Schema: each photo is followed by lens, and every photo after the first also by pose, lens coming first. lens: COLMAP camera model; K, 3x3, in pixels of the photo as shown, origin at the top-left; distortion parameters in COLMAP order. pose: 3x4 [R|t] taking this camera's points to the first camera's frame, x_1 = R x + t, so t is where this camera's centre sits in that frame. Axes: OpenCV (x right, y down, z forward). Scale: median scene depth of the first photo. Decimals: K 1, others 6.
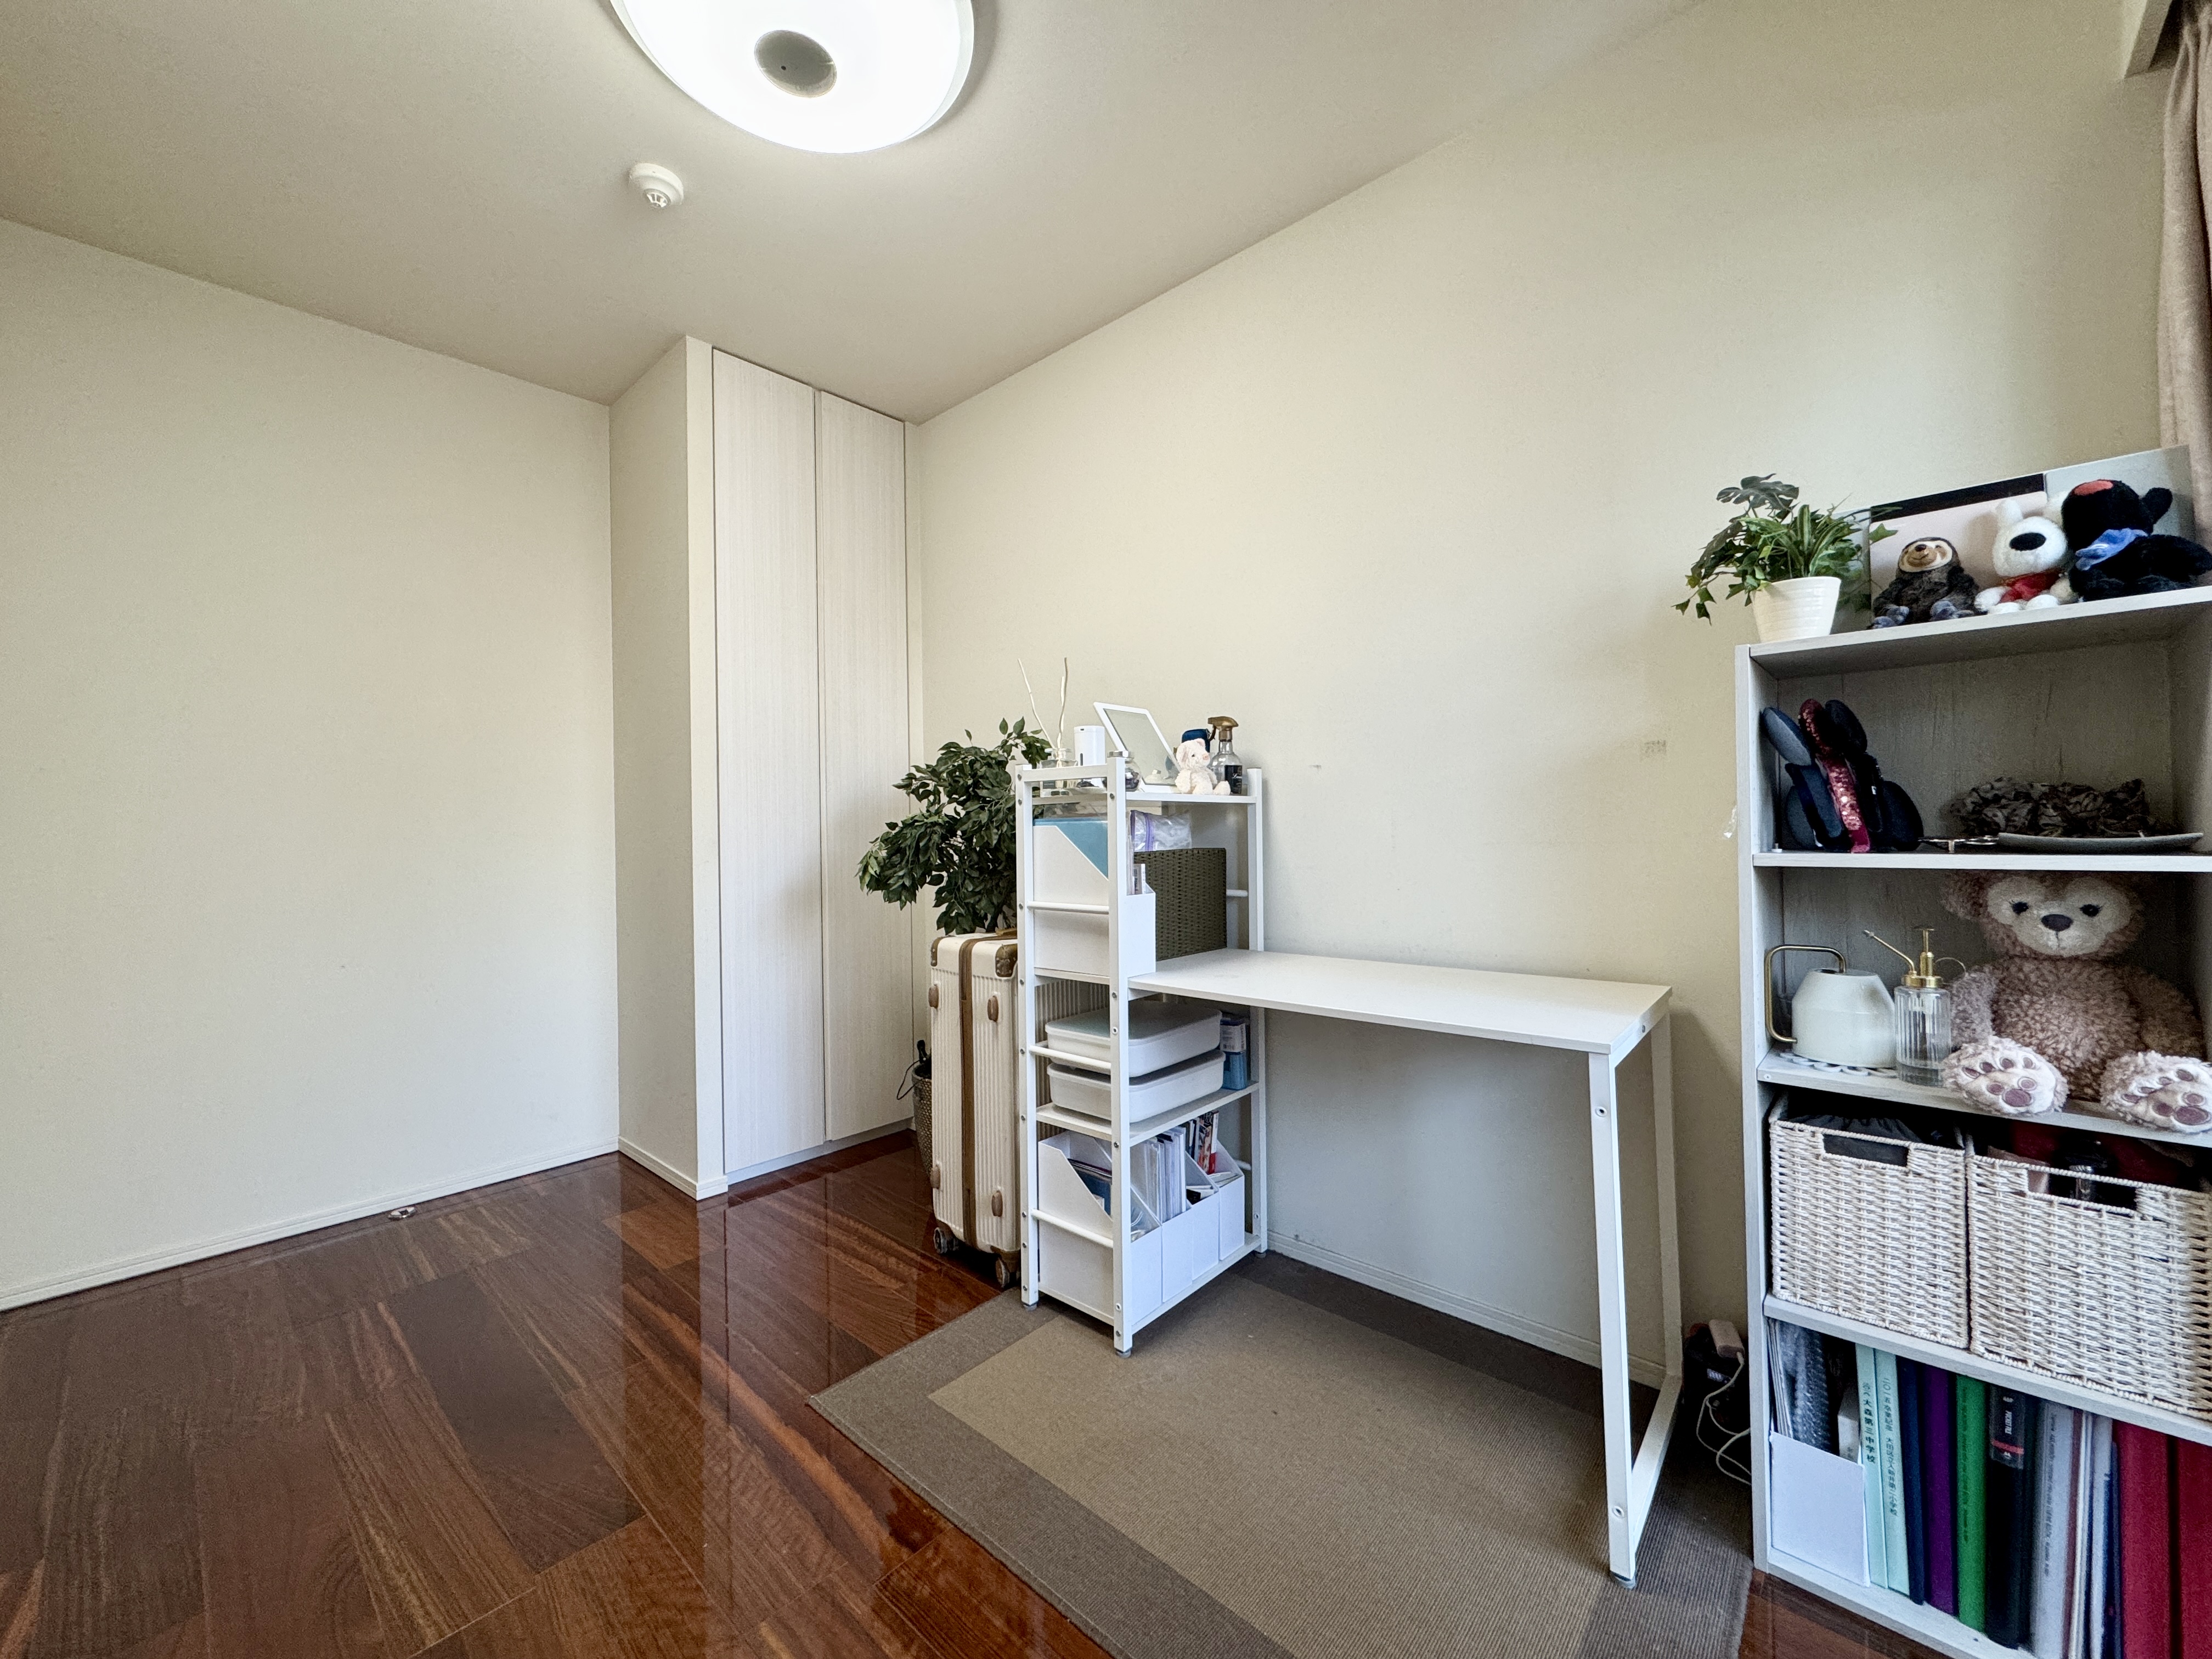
lens RADIAL K [[879.1, 0, 1102.6], [0, 879.1, 824.0], [0, 0, 1]] dist [-0.001707, 0.000293]
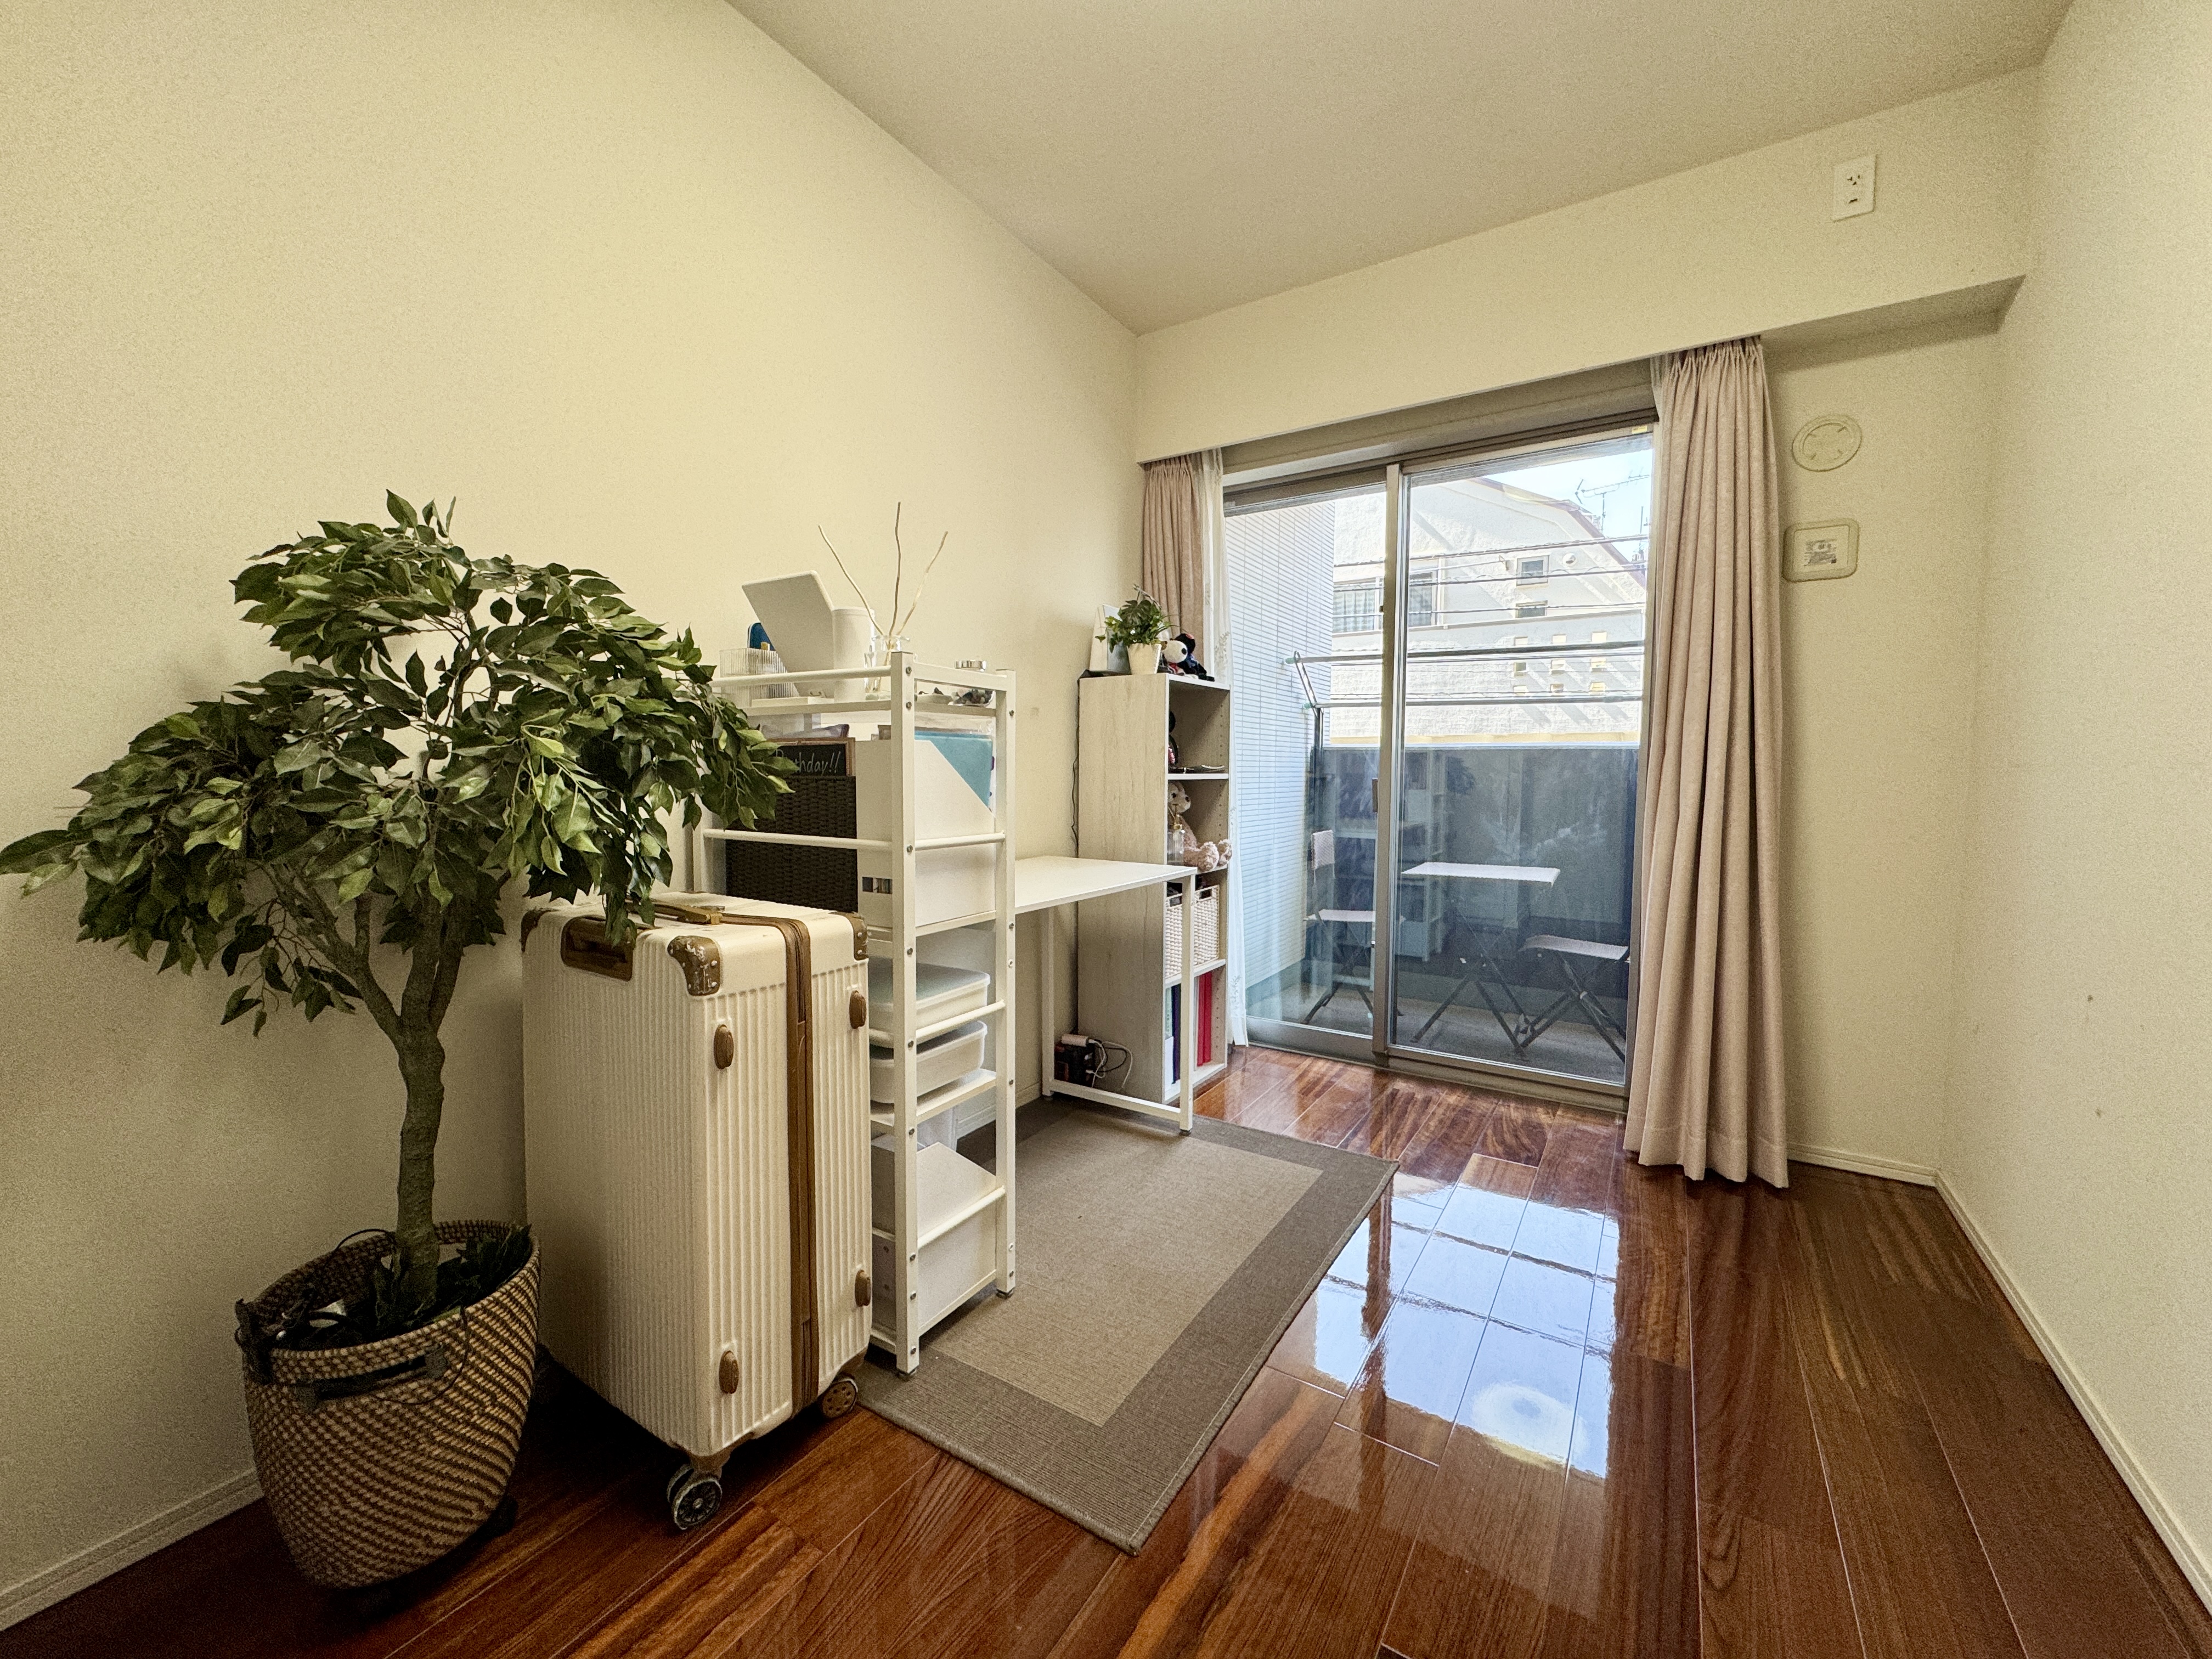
lens RADIAL K [[879.1, 0, 1102.6], [0, 879.1, 824.0], [0, 0, 1]] dist [-0.001707, 0.000293]
pose [[-0.175458, -0.047610, 0.983335, -0.796923], [-0.013126, 0.998854, 0.046019, 0.035844], [-0.984399, -0.004832, -0.175882, 0.925623]]
